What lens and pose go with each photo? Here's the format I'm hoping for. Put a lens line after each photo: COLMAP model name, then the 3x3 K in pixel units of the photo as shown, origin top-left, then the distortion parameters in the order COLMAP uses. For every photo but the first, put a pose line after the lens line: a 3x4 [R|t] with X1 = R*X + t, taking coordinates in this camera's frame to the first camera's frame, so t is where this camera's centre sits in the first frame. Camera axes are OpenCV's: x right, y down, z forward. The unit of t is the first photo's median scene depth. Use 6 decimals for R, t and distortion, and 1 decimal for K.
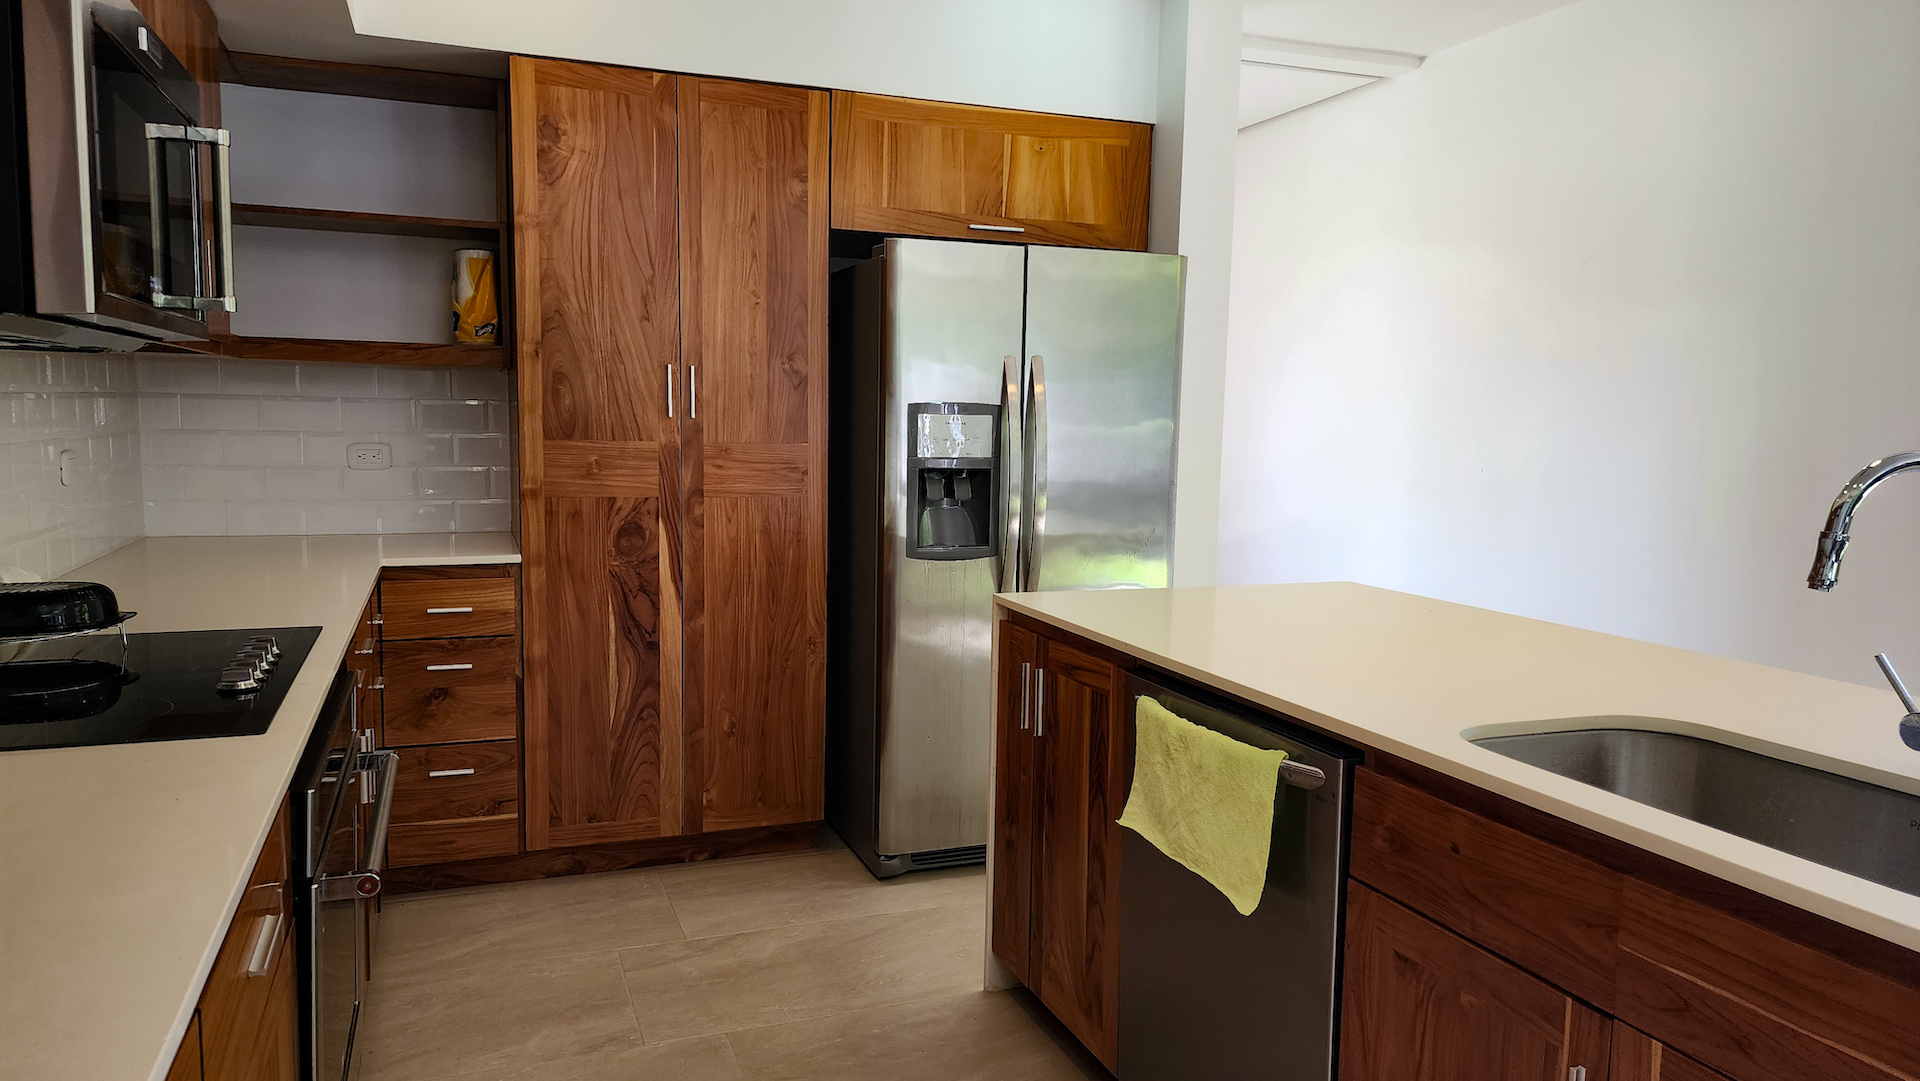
lens RADIAL K [[1356.3, 0, 960.0], [0, 1356.3, 540.5], [0, 0, 1]] dist [0.162712, -0.000208]
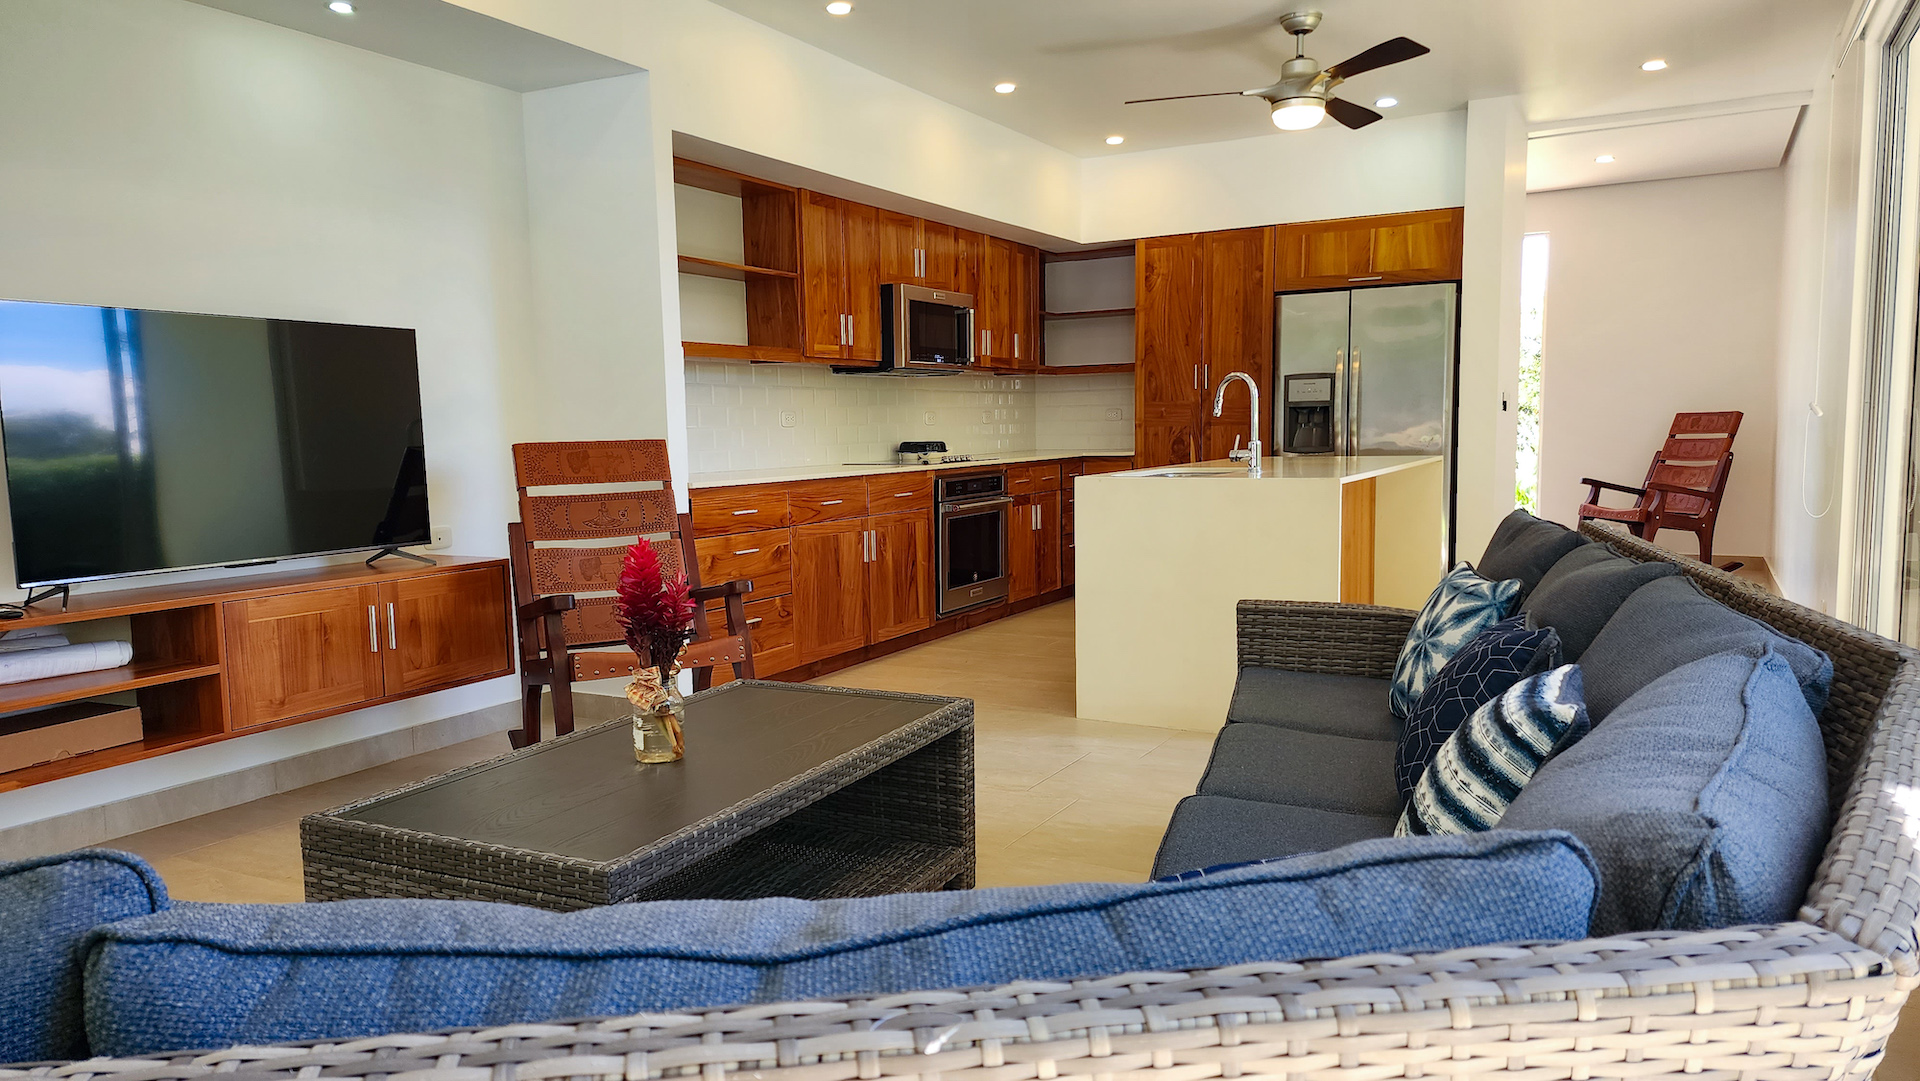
lens RADIAL K [[1356.3, 0, 960.0], [0, 1356.3, 540.5], [0, 0, 1]] dist [0.162712, -0.000208]
pose [[0.666756, 0.036668, -0.744373, 1.156988], [-0.041320, 0.999071, 0.012204, 0.139303], [0.744130, 0.022621, 0.667652, -0.720922]]
